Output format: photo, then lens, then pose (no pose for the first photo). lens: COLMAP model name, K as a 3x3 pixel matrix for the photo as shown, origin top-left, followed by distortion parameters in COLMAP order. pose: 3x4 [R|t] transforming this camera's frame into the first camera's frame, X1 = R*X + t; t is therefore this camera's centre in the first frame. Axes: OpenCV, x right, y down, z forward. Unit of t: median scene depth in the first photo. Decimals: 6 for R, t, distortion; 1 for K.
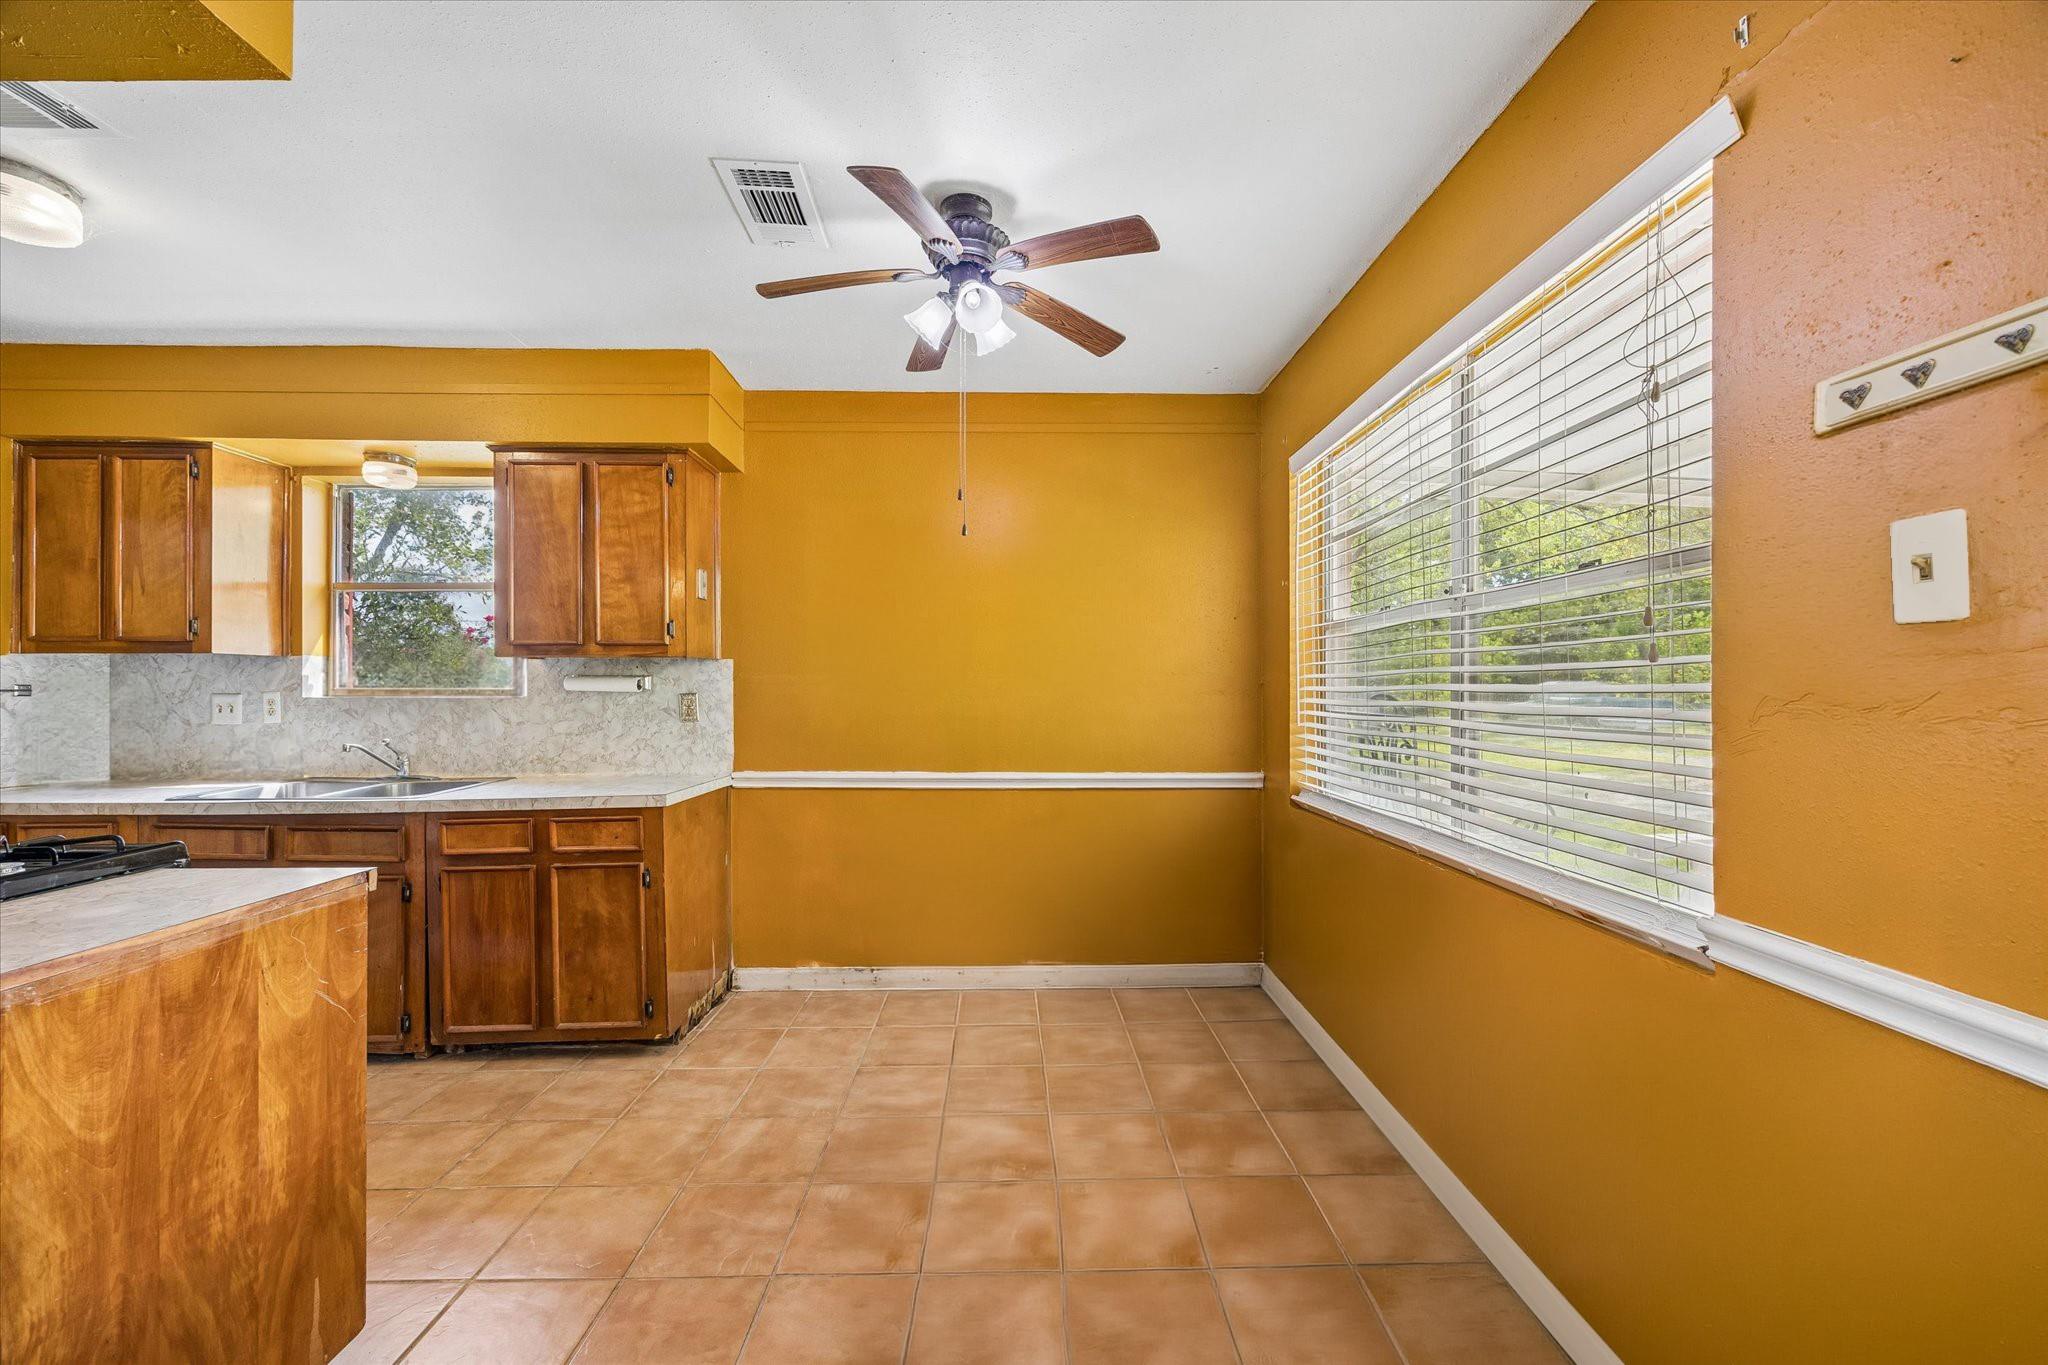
lens RADIAL K [[804.4, 0, 1027.5], [0, 804.4, 683.9], [0, 0, 1]] dist [0.001593, -0.000235]
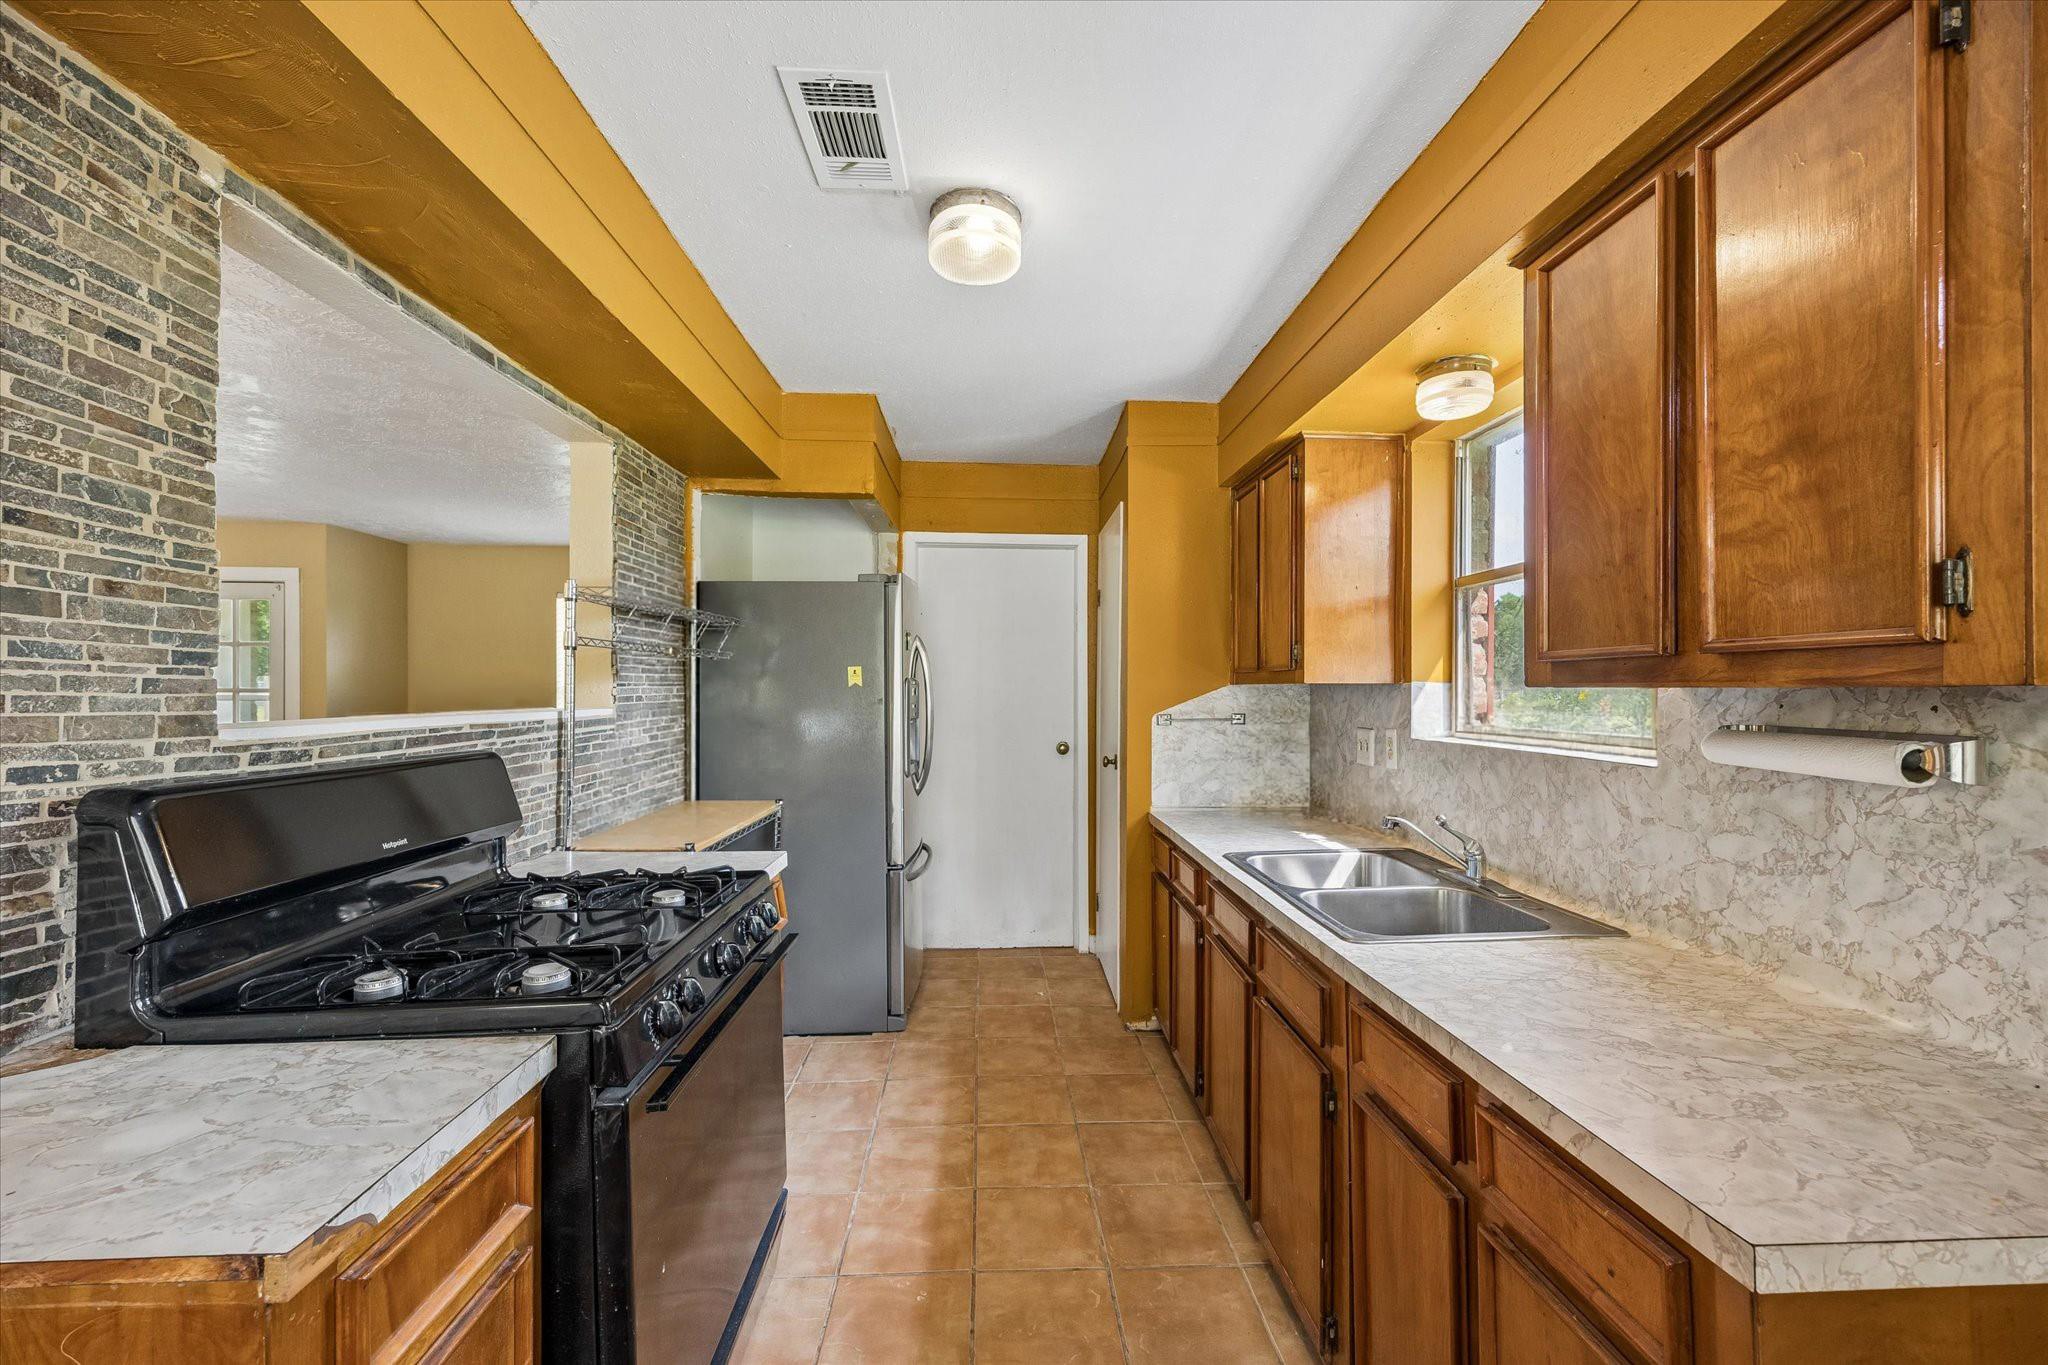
lens RADIAL K [[804.4, 0, 1034.1], [0, 804.4, 690.8], [0, 0, 1]] dist [0.001593, -0.000235]
pose [[0.033814, 0.004531, -0.999418, -0.168299], [0.002289, 0.999987, 0.004611, -0.031290], [0.999426, -0.002444, 0.033803, 0.625903]]
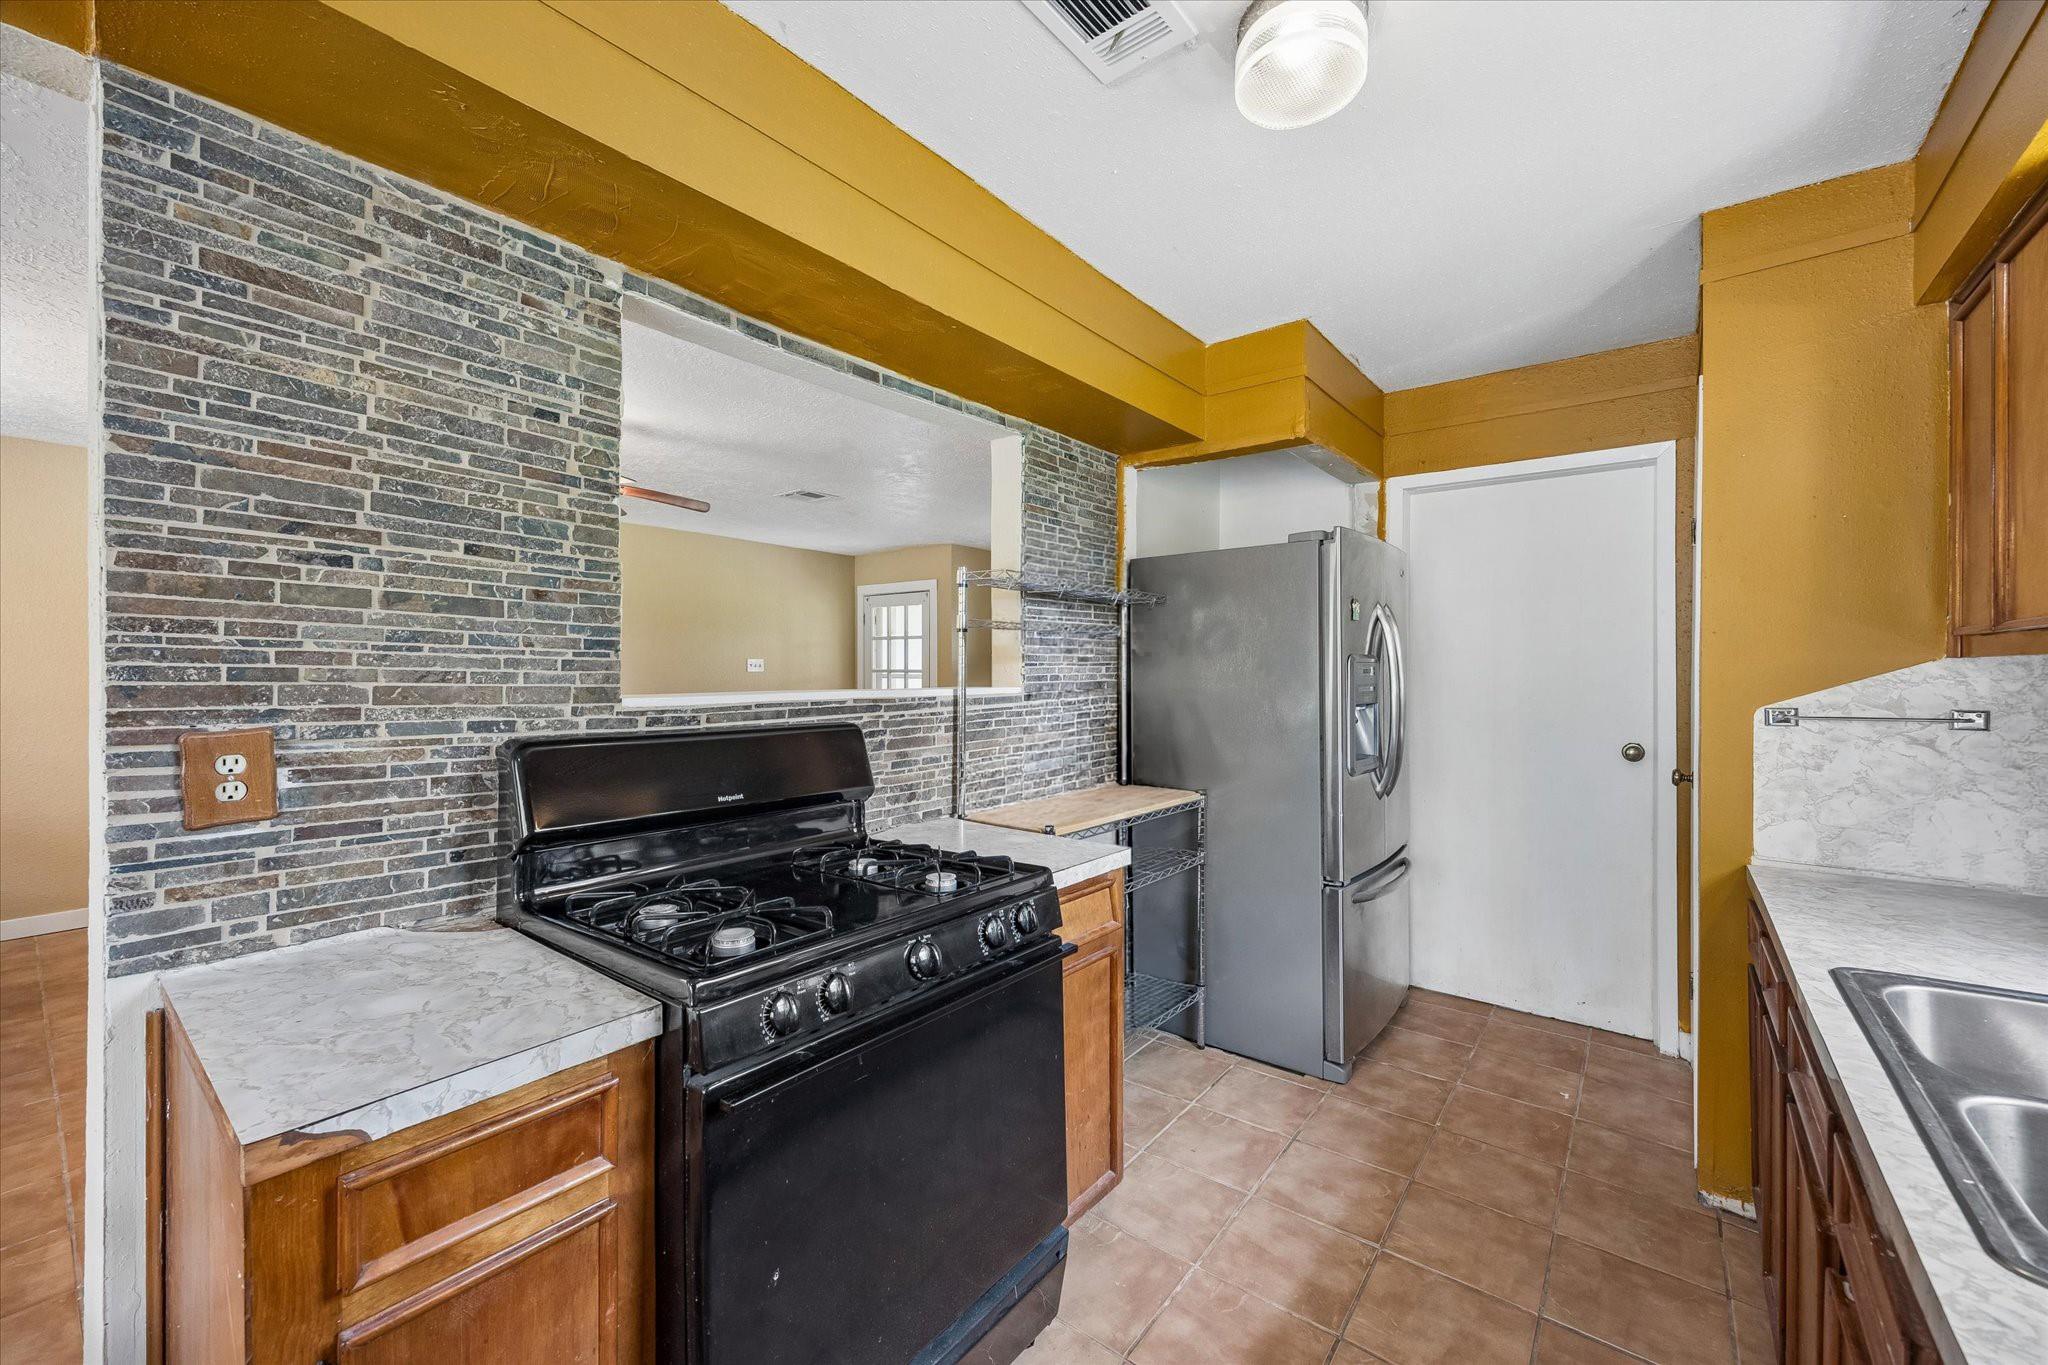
lens RADIAL K [[804.4, 0, 1026.8], [0, 804.4, 672.5], [0, 0, 1]] dist [0.001593, -0.000235]
pose [[-0.634275, 0.005094, -0.773091, -0.325049], [0.004887, 0.999985, 0.002579, -0.028461], [0.773092, -0.002142, -0.634290, 0.761087]]
